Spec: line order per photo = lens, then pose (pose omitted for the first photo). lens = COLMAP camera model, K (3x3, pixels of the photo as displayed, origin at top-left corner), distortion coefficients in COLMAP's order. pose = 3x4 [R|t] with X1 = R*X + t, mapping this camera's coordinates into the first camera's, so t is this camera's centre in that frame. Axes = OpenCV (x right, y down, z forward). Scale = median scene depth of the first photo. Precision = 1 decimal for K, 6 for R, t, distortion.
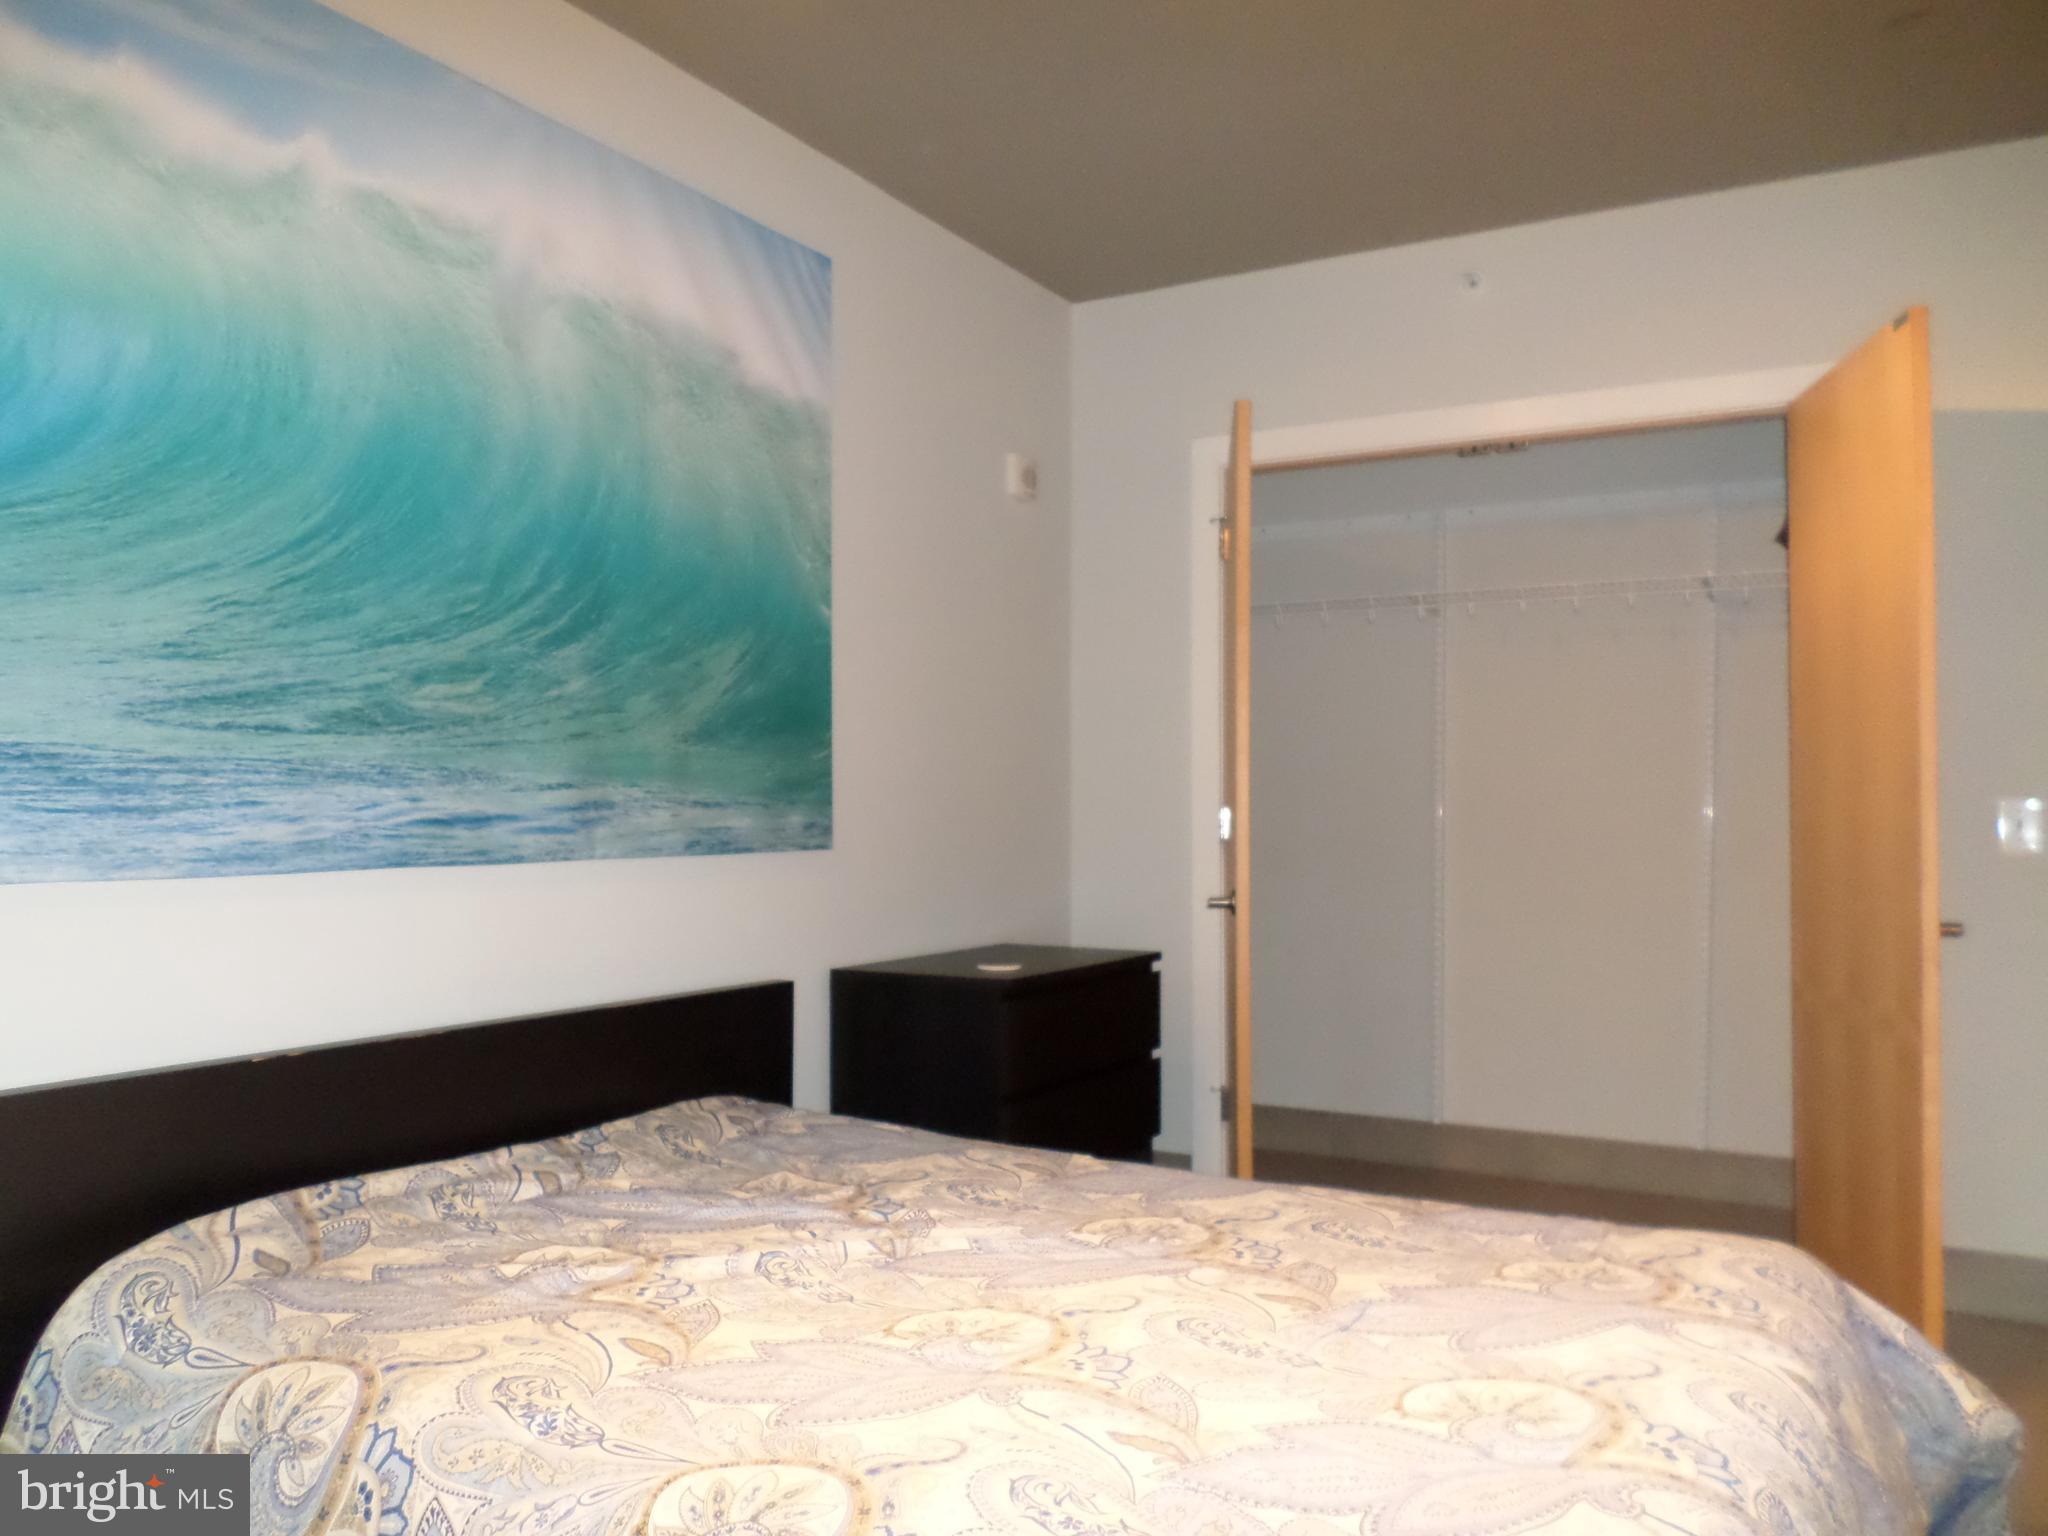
lens RADIAL K [[1556.1, 0, 1024.0], [0, 1556.1, 768.0], [0, 0, 1]] dist [-0.008694, -0.084250]
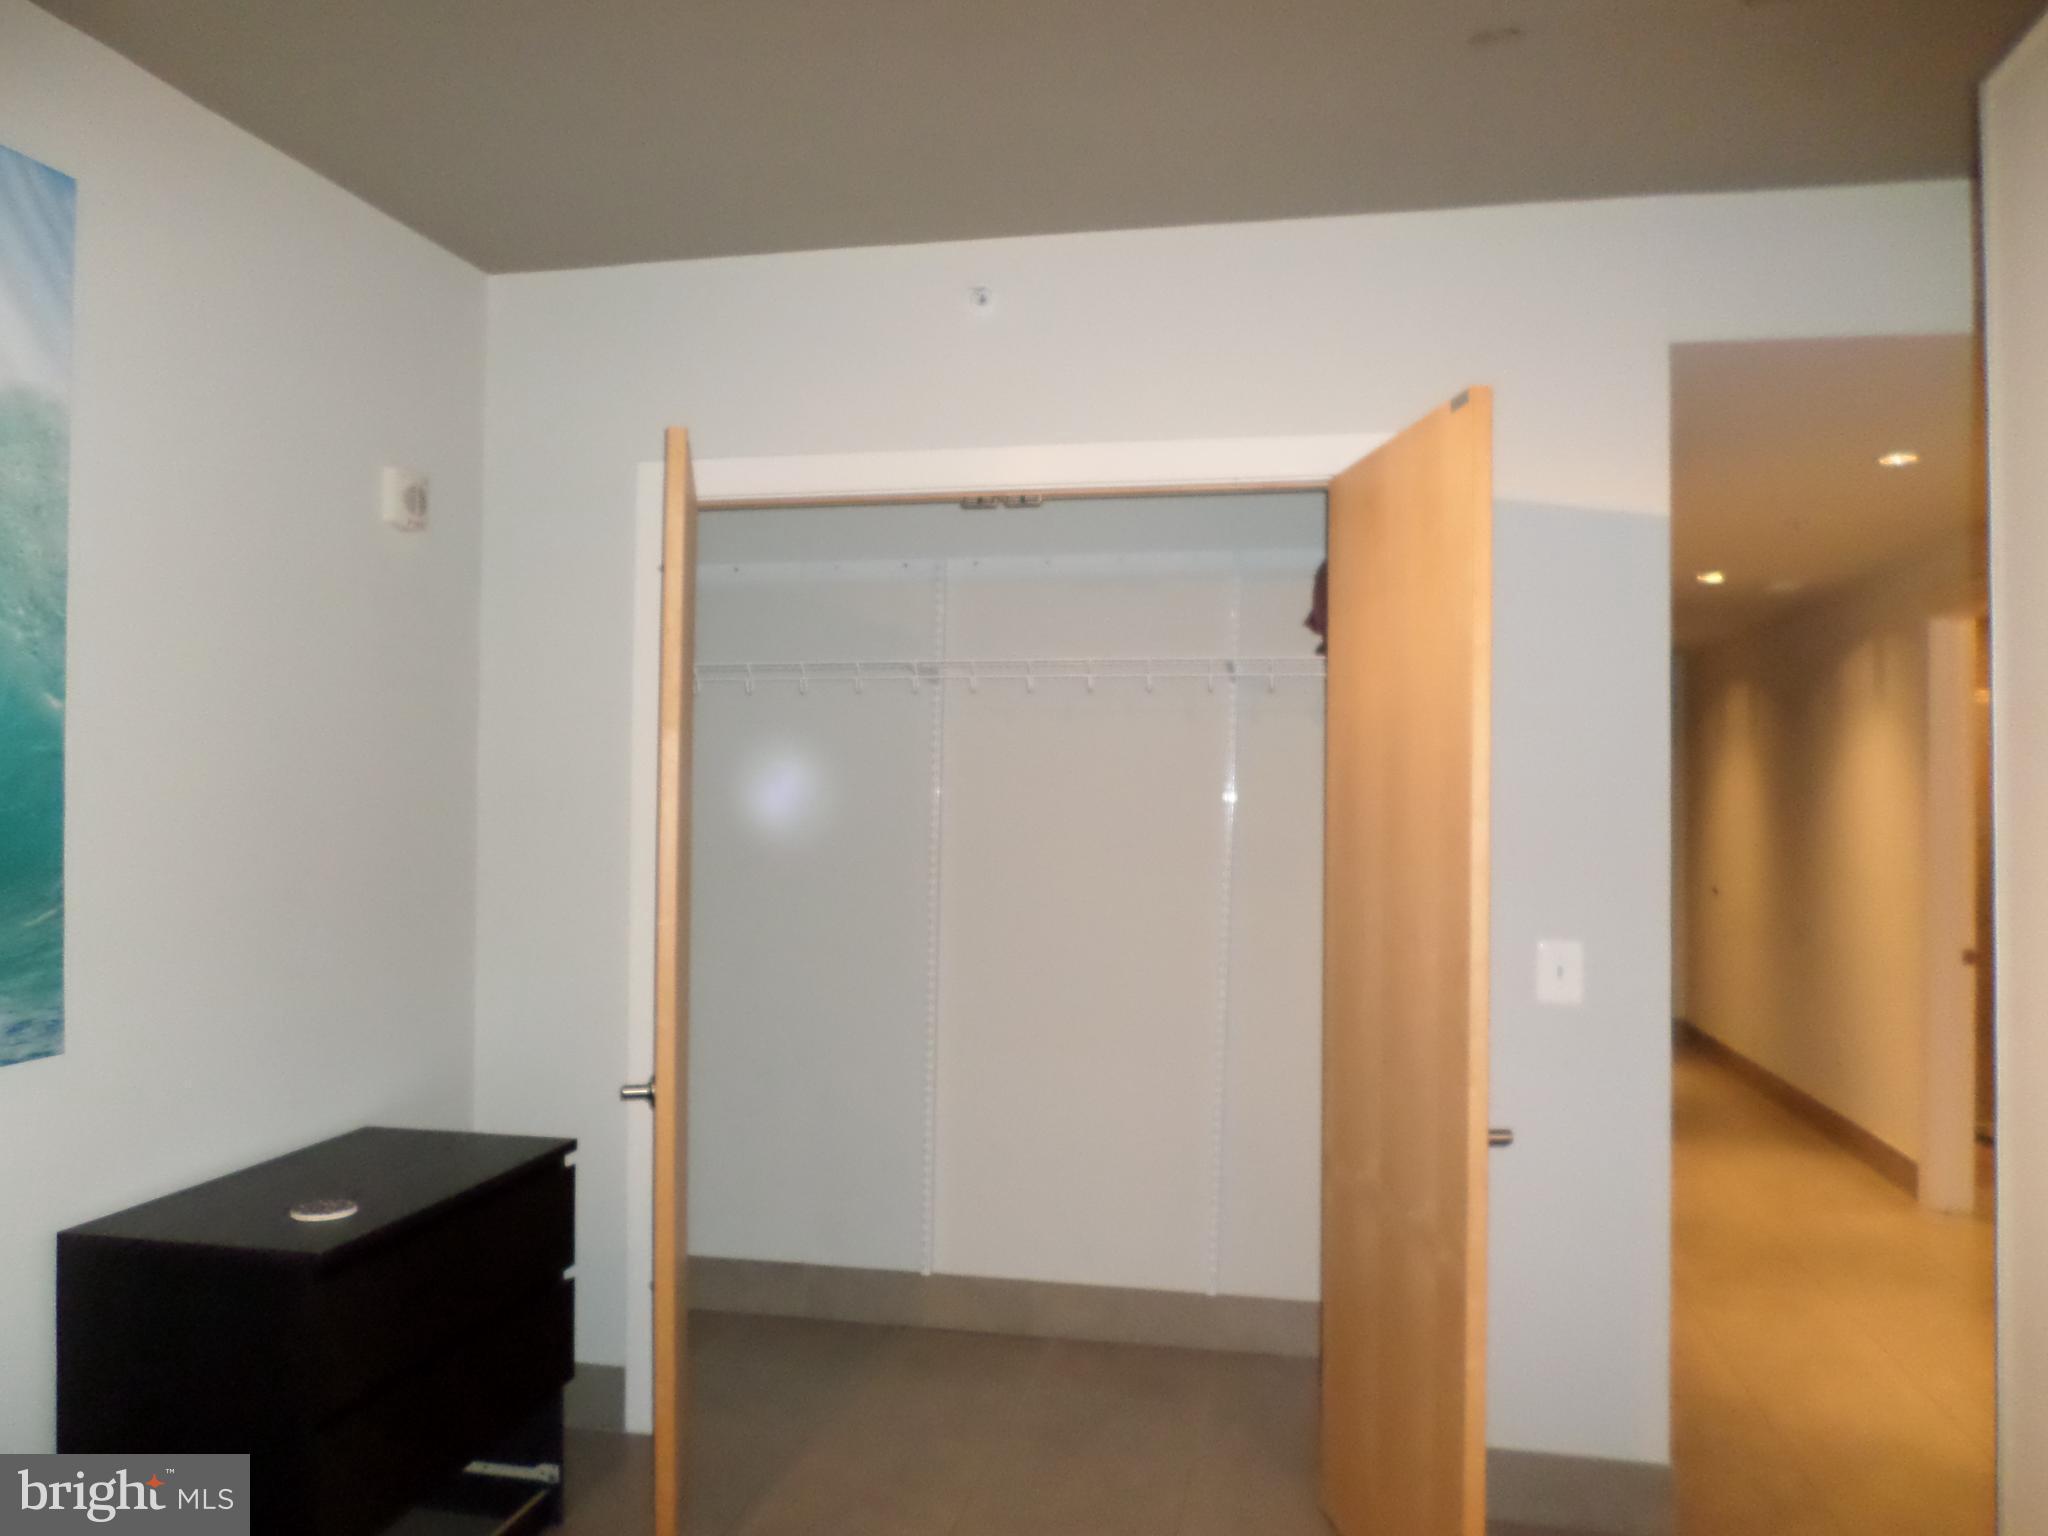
lens RADIAL K [[1522.7, 0, 1022.6], [0, 1522.7, 748.7], [0, 0, 1]] dist [-0.015895, 0.000477]
pose [[0.950230, 0.011317, 0.311343, 0.061384], [-0.015077, 0.999840, 0.009674, -0.084909], [-0.311184, -0.013887, 0.950248, 0.223860]]
